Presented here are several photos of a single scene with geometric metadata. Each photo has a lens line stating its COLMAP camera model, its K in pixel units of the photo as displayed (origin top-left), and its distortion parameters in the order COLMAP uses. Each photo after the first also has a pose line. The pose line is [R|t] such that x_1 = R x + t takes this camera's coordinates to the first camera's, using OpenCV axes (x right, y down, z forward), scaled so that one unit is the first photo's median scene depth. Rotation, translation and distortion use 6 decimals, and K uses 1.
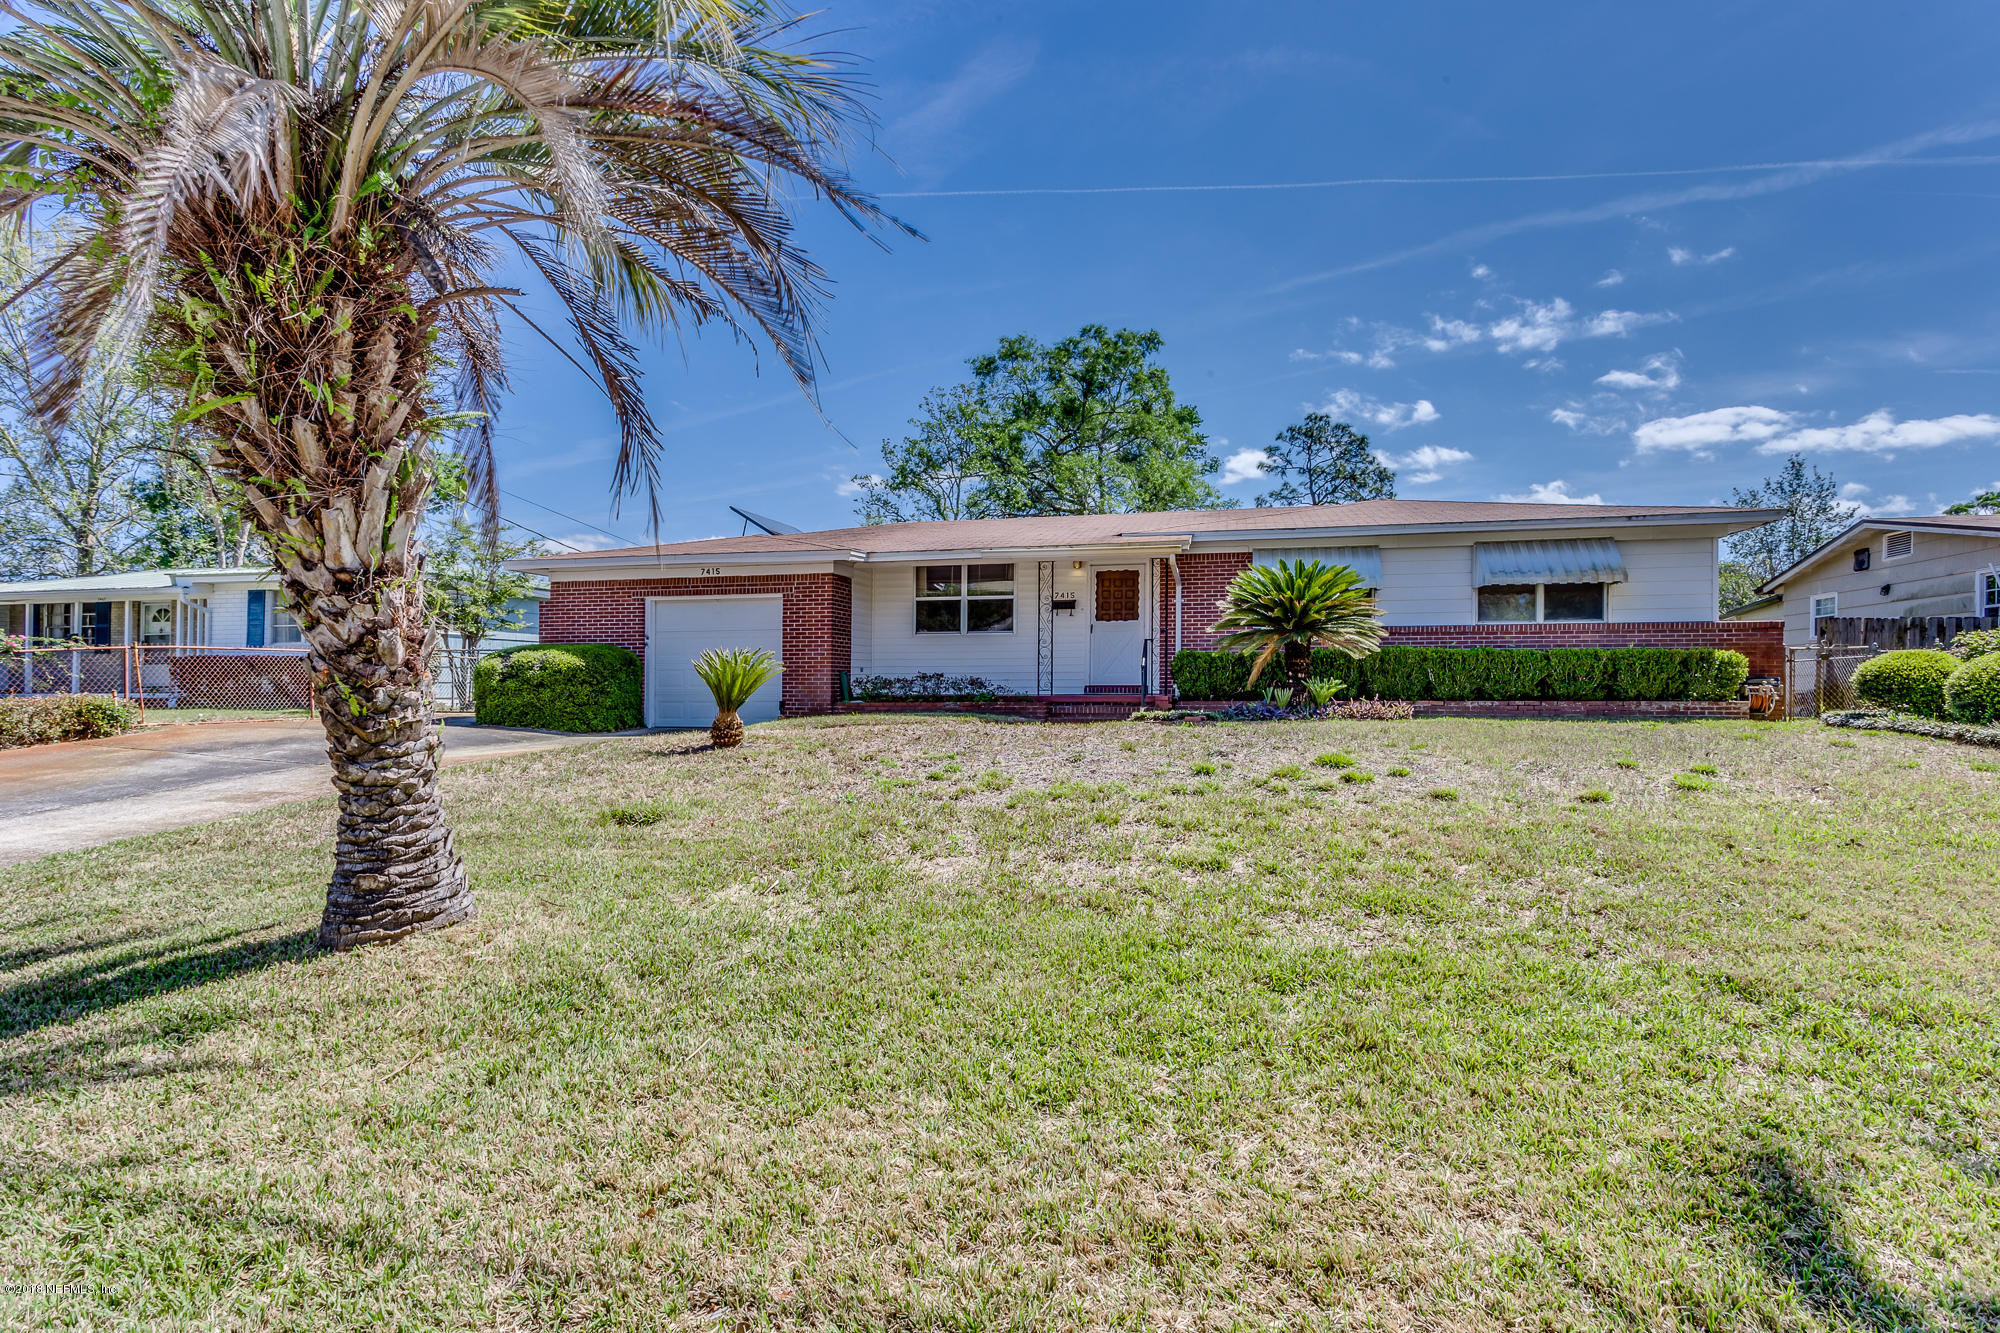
lens RADIAL K [[1004.2, 0, 1000.0], [0, 1004.2, 666.5], [0, 0, 1]] dist [0.003912, 0.000471]
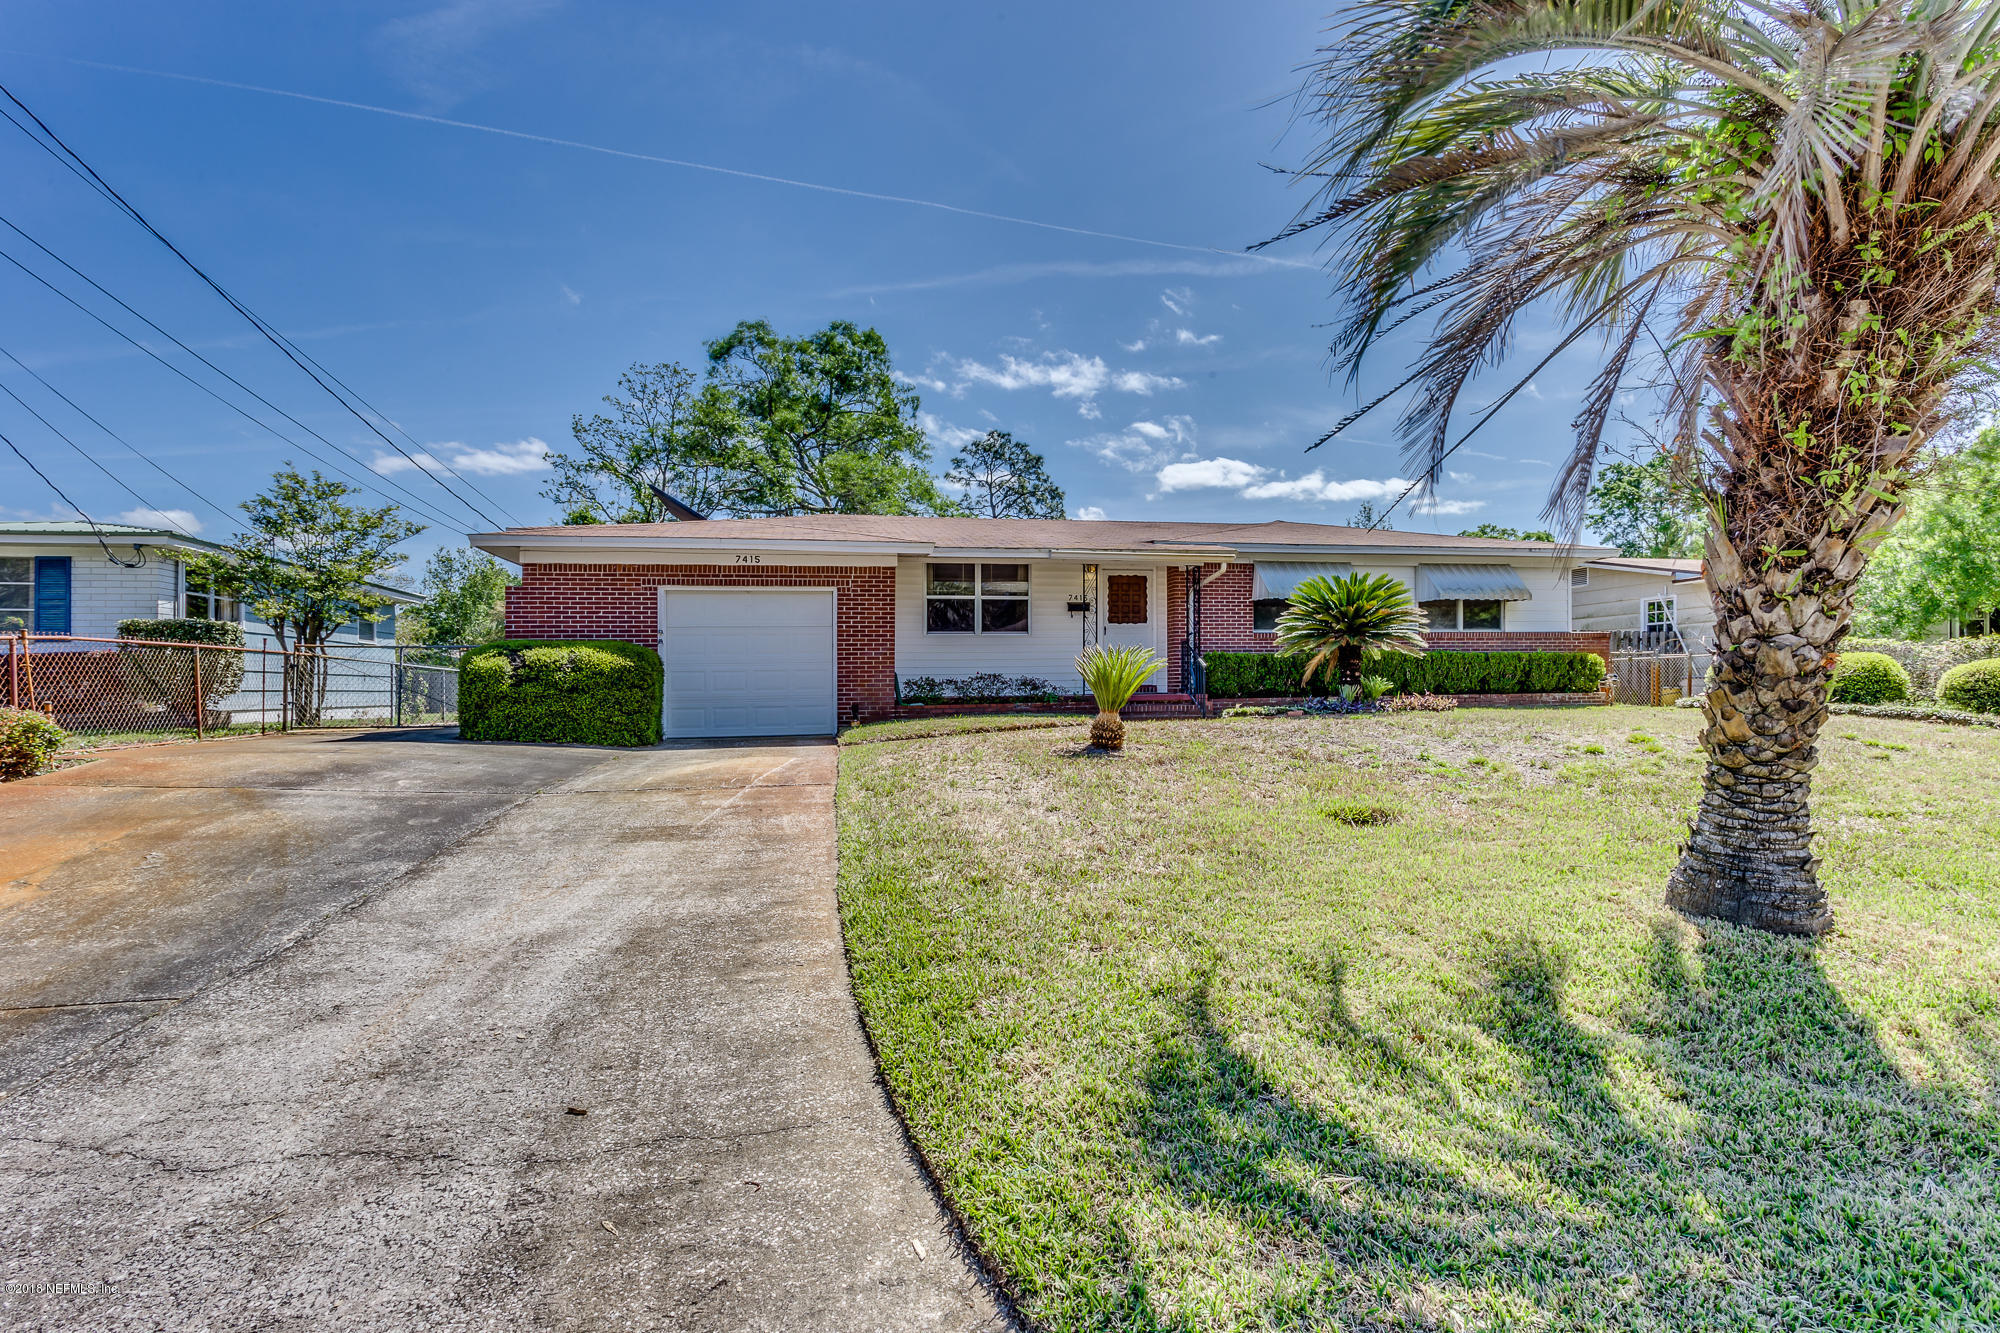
lens RADIAL K [[1004.2, 0, 1000.0], [0, 1004.2, 666.5], [0, 0, 1]] dist [0.003912, 0.000471]
pose [[0.906504, -0.000380, 0.422196, -0.458536], [0.002701, 0.999984, -0.004901, 0.004084], [-0.422188, 0.005583, 0.906491, 0.113146]]
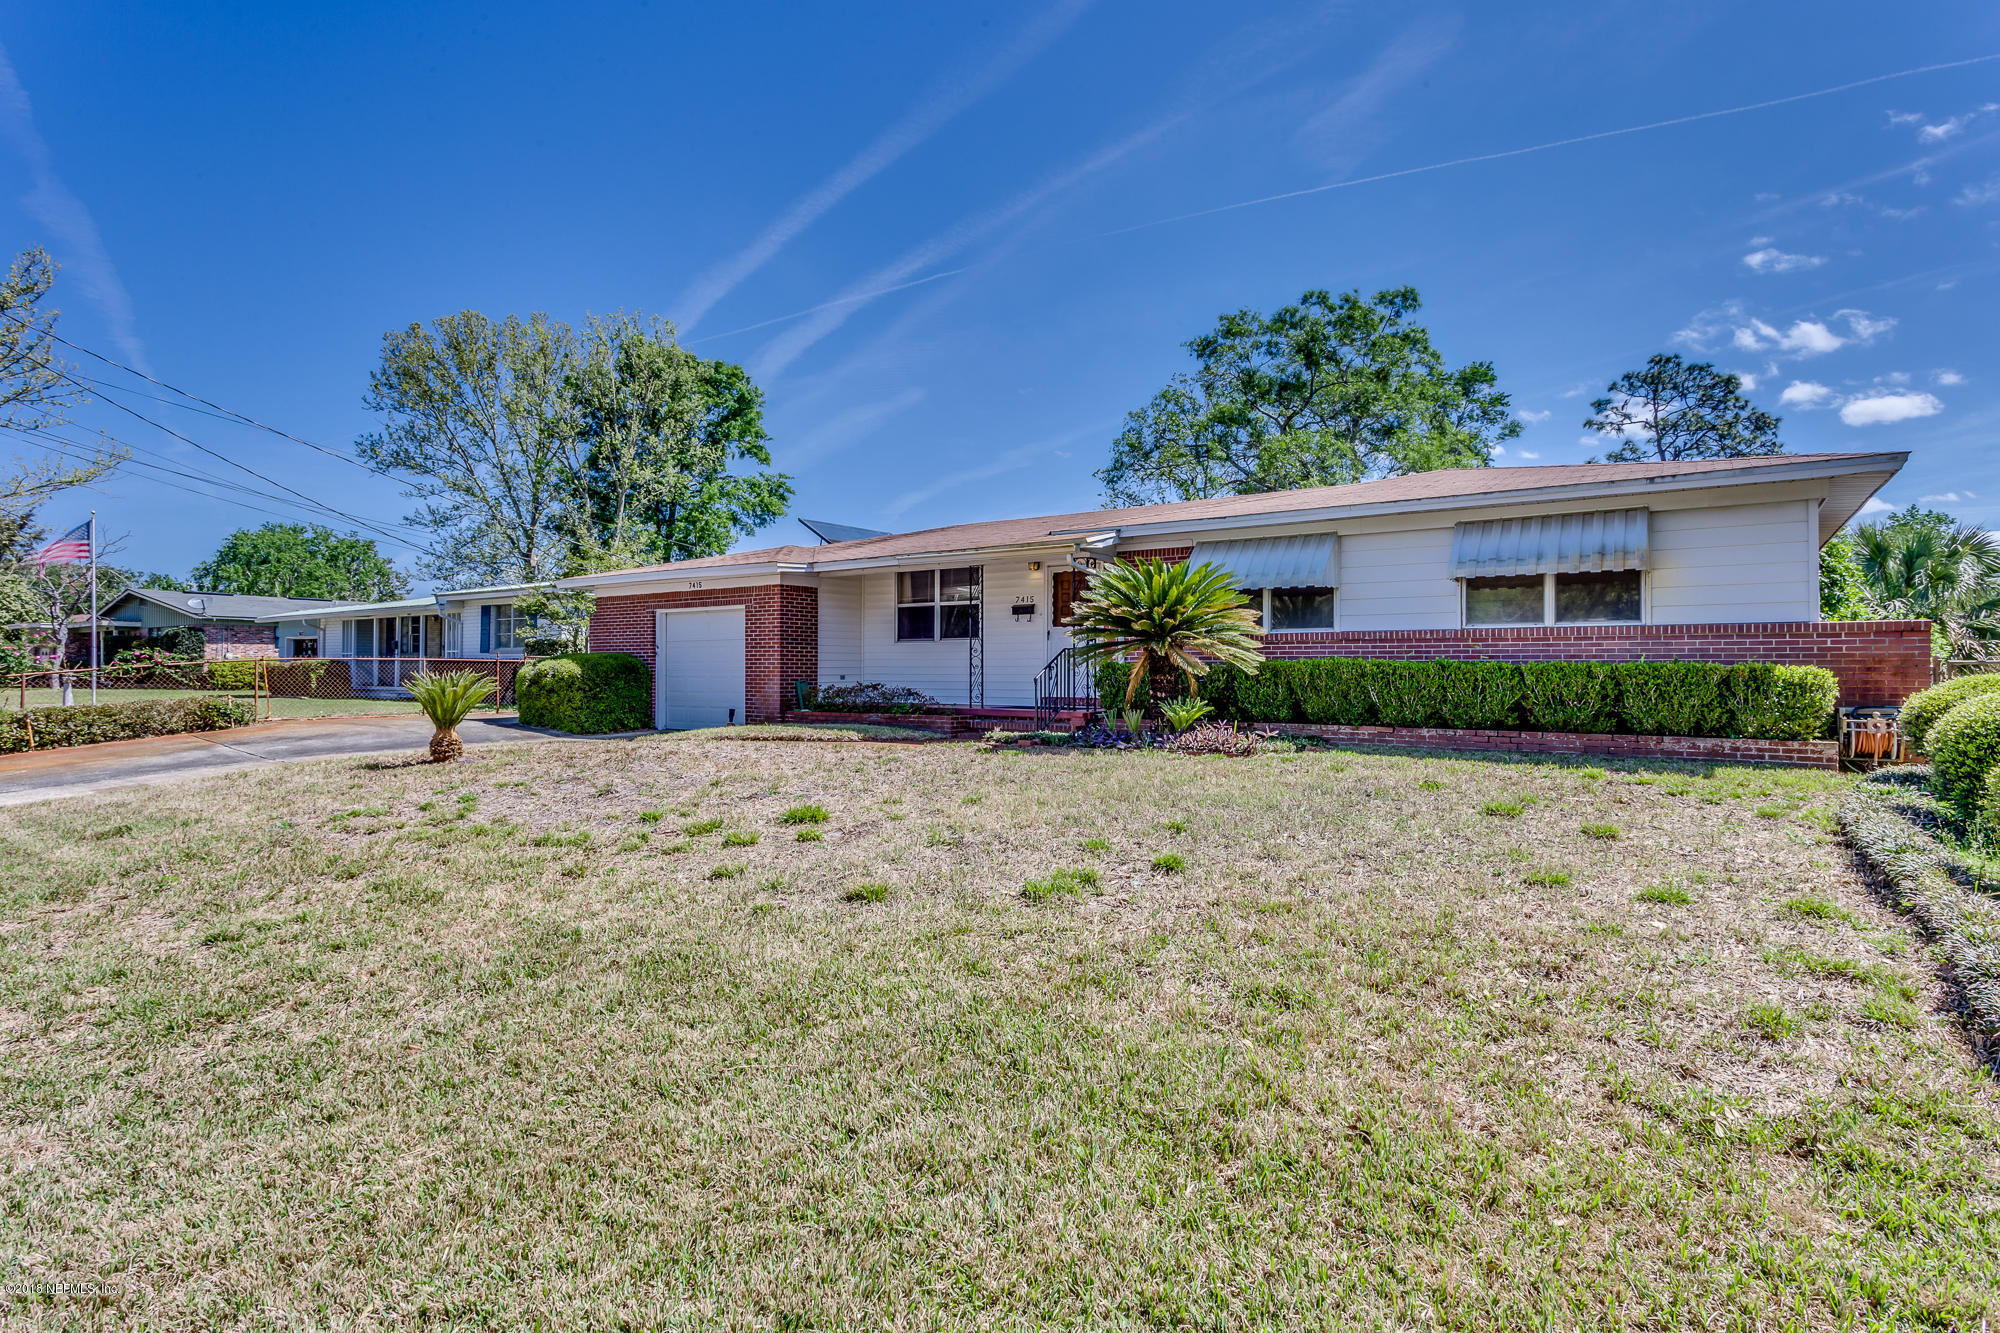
lens RADIAL K [[984.2, 0, 994.1], [0, 984.2, 642.0], [0, 0, 1]] dist [-0.002092, -0.000031]
pose [[0.924541, -0.005881, -0.381038, 0.402274], [0.001405, 0.999927, -0.012024, -0.021248], [0.381081, 0.010581, 0.924481, 0.153684]]
